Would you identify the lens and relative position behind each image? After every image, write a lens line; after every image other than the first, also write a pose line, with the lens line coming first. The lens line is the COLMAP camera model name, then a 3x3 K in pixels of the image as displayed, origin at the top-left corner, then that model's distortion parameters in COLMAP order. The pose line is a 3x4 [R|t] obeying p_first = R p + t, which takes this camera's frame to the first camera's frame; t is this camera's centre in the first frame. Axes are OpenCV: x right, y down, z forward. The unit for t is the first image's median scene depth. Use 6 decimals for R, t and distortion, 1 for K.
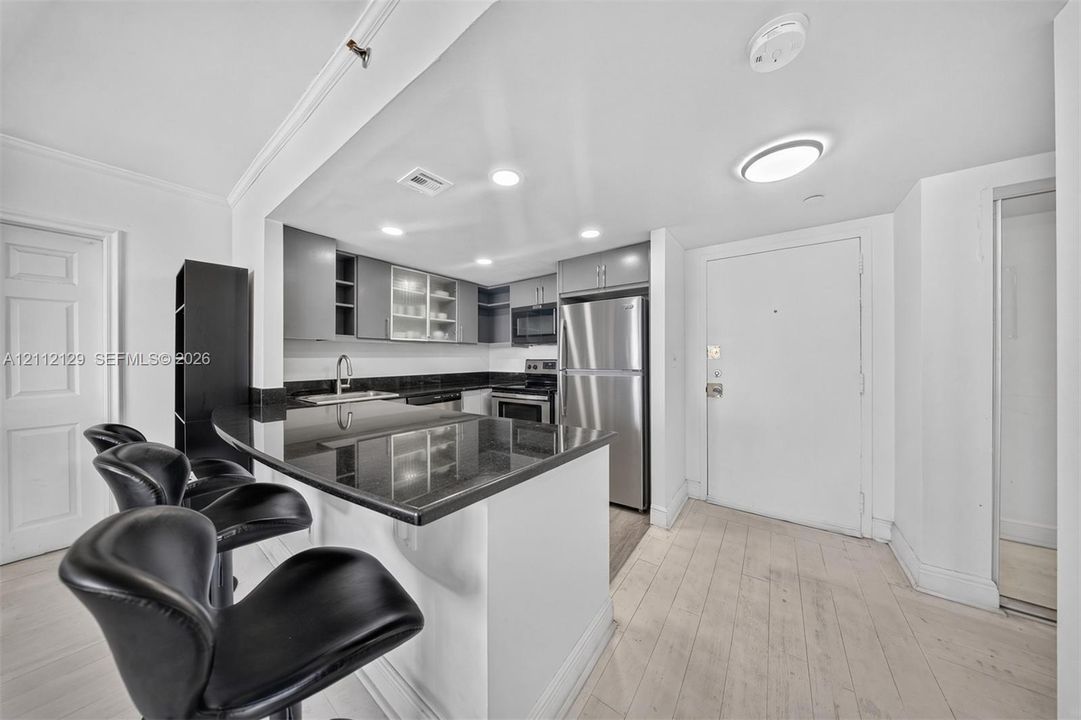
lens RADIAL K [[311.7, 0, 544.0], [0, 311.7, 357.3], [0, 0, 1]] dist [-0.009003, -0.000003]
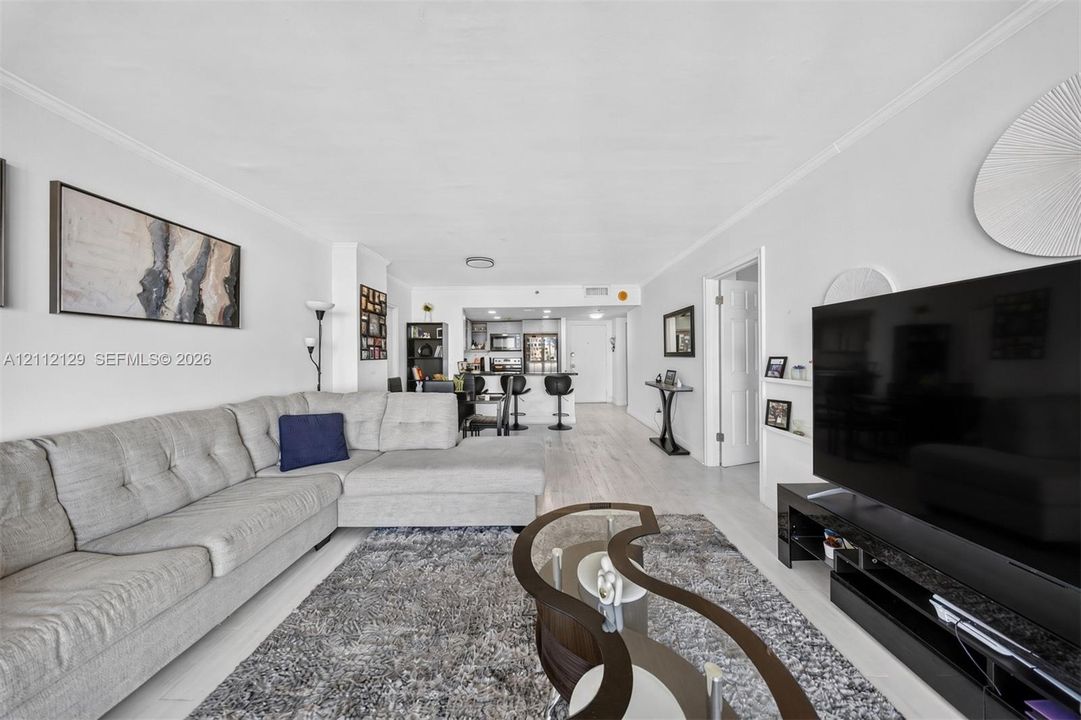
lens RADIAL K [[321.0, 0, 541.7], [0, 321.0, 355.1], [0, 0, 1]] dist [-0.000473, -0.000043]
pose [[0.814348, -0.003651, 0.580366, -1.270477], [0.006770, 0.999972, -0.003209, -0.003126], [-0.580338, 0.006542, 0.814350, -1.145212]]
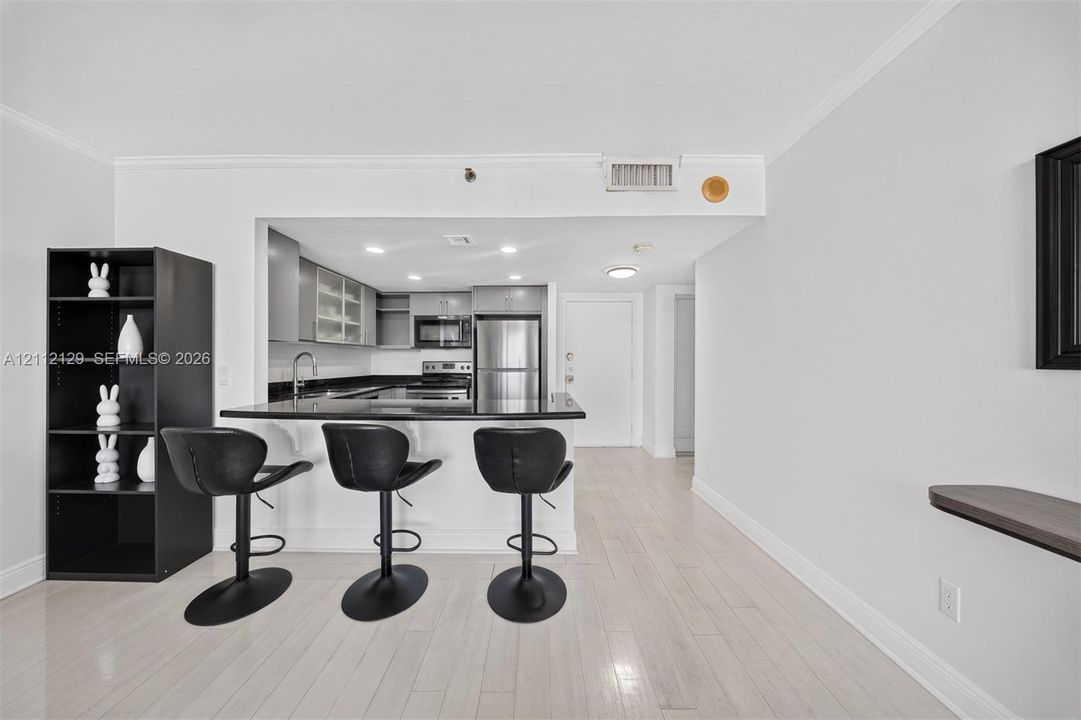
lens RADIAL K [[321.3, 0, 540.5], [0, 321.3, 360.0], [0, 0, 1]] dist [0.000194, -0.000017]
pose [[0.807599, 0.001456, 0.589730, -0.493335], [-0.003514, 0.999991, 0.002344, -0.001137], [-0.589721, -0.003965, 0.807597, -0.241427]]
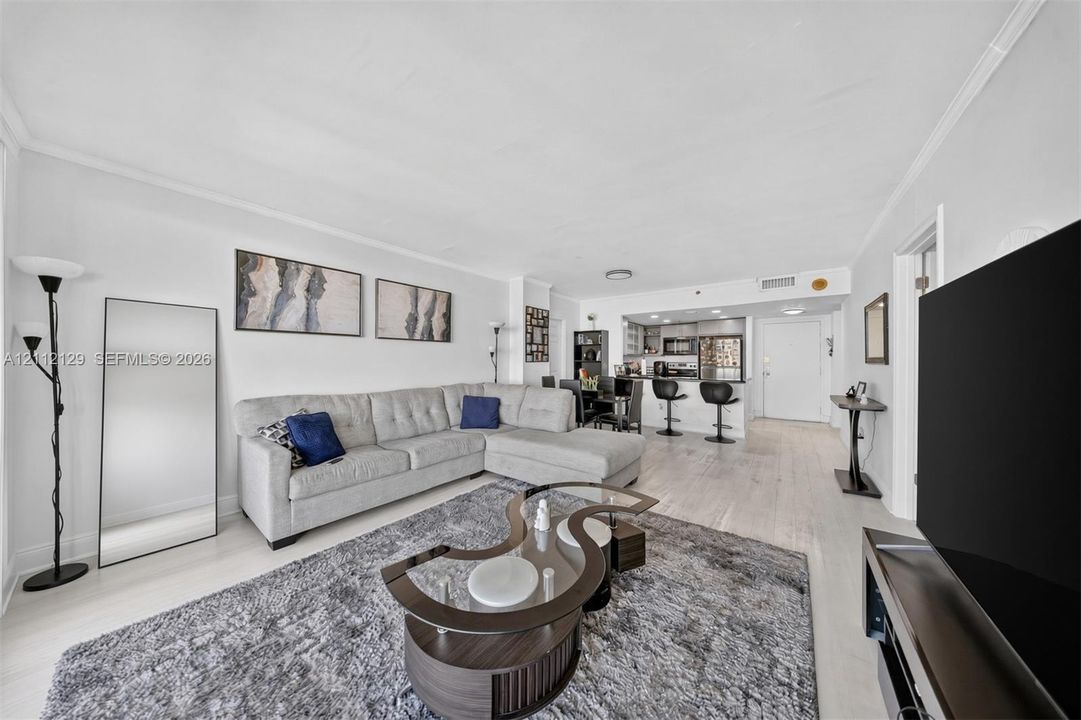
lens RADIAL K [[321.3, 0, 540.5], [0, 321.3, 360.0], [0, 0, 1]] dist [0.000194, -0.000017]
pose [[0.999786, 0.003880, -0.020312, -1.036826], [-0.003891, 0.999992, -0.000517, -0.002946], [0.020310, 0.000596, 0.999794, -1.373902]]
